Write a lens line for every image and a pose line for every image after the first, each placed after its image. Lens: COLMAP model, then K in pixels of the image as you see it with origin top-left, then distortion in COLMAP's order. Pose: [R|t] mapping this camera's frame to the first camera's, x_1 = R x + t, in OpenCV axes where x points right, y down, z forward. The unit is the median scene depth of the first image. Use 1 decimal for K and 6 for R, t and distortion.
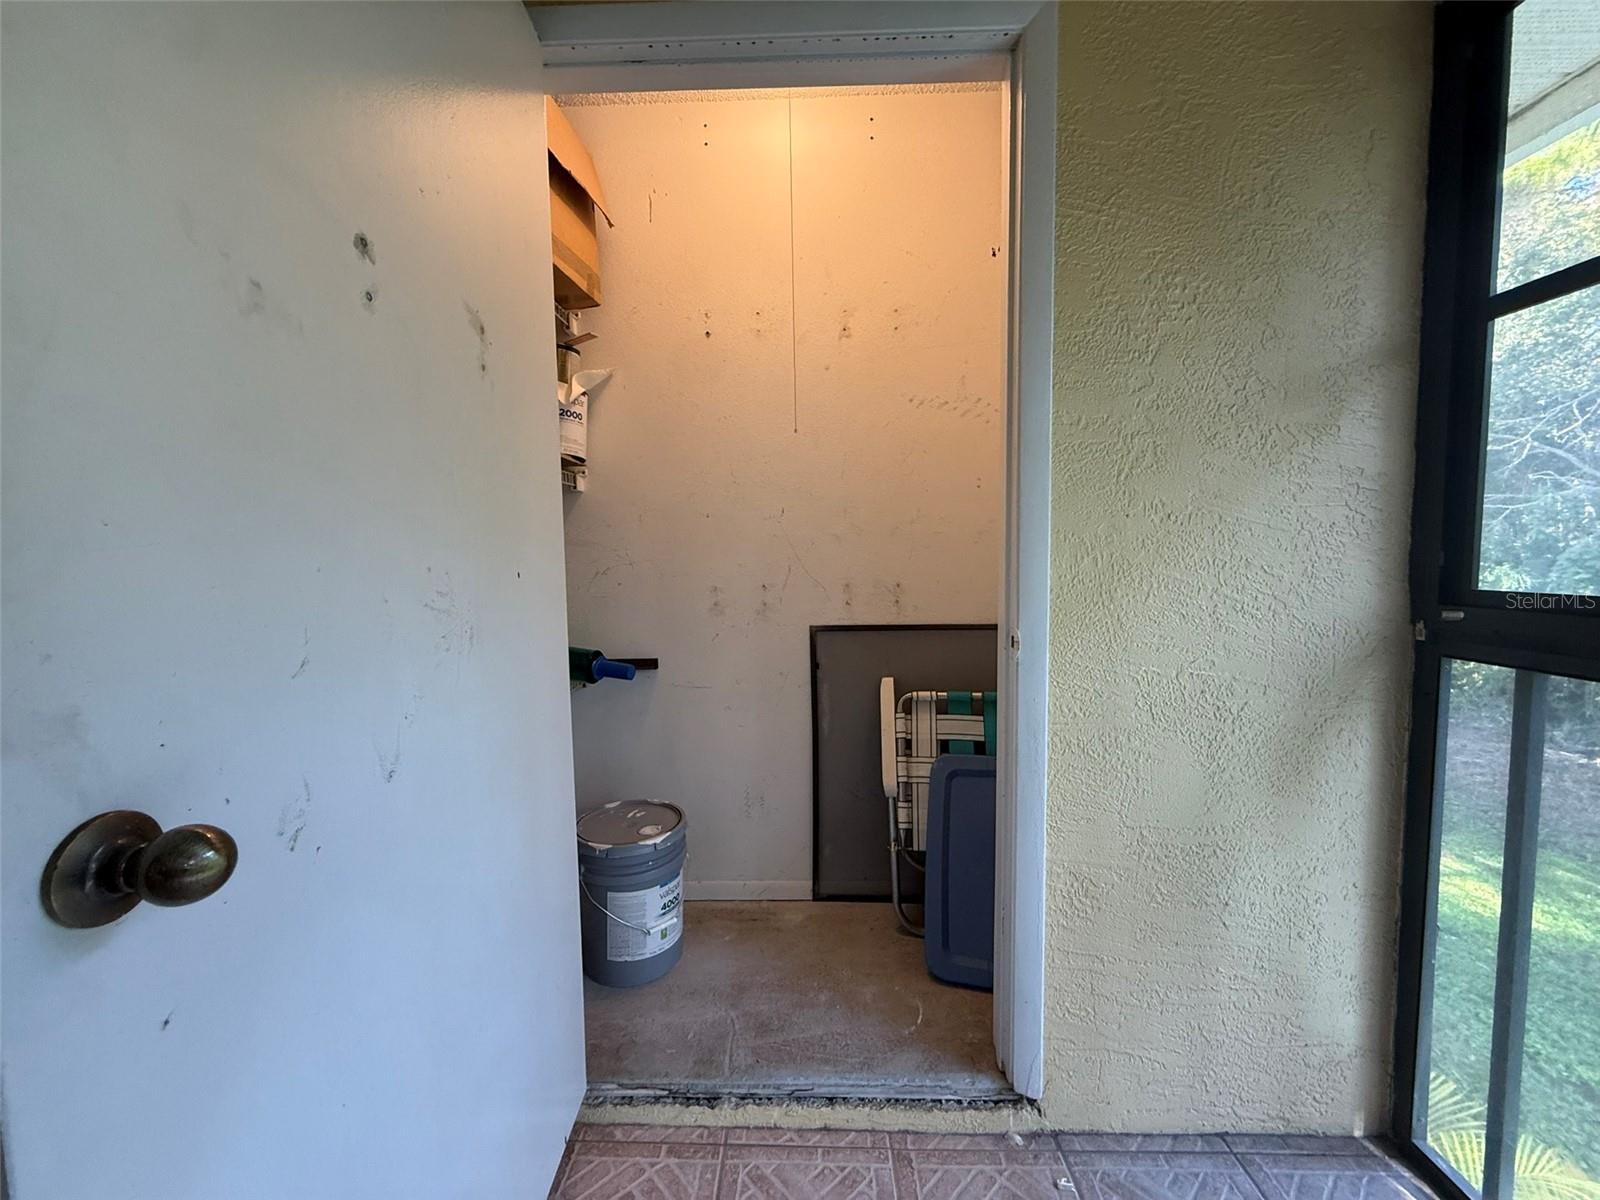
lens RADIAL K [[631.9, 0, 794.6], [0, 631.9, 596.1], [0, 0, 1]] dist [-0.001296, 0.000154]
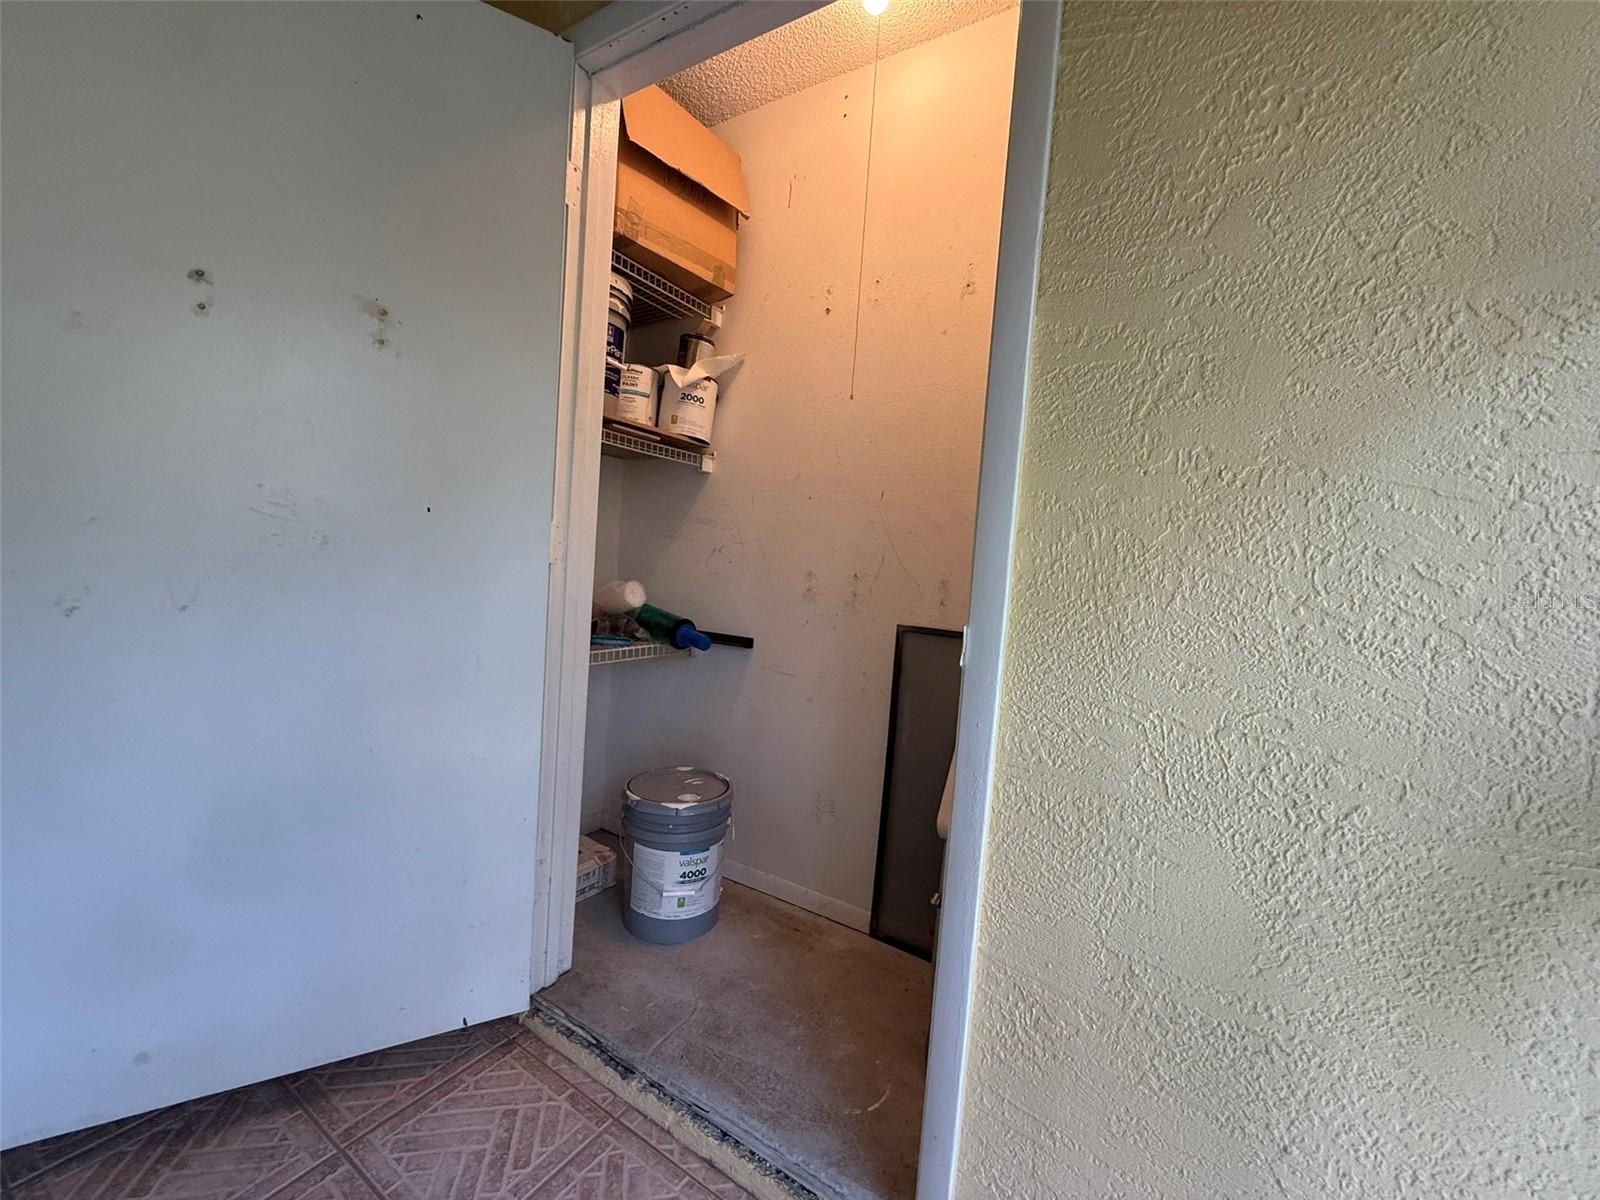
lens RADIAL K [[631.9, 0, 796.8], [0, 631.9, 597.0], [0, 0, 1]] dist [-0.001296, 0.000154]
pose [[0.860385, 0.101843, -0.499365, 0.509791], [-0.118524, 0.992950, -0.001704, 0.040621], [0.495671, 0.060653, 0.866390, 0.240200]]
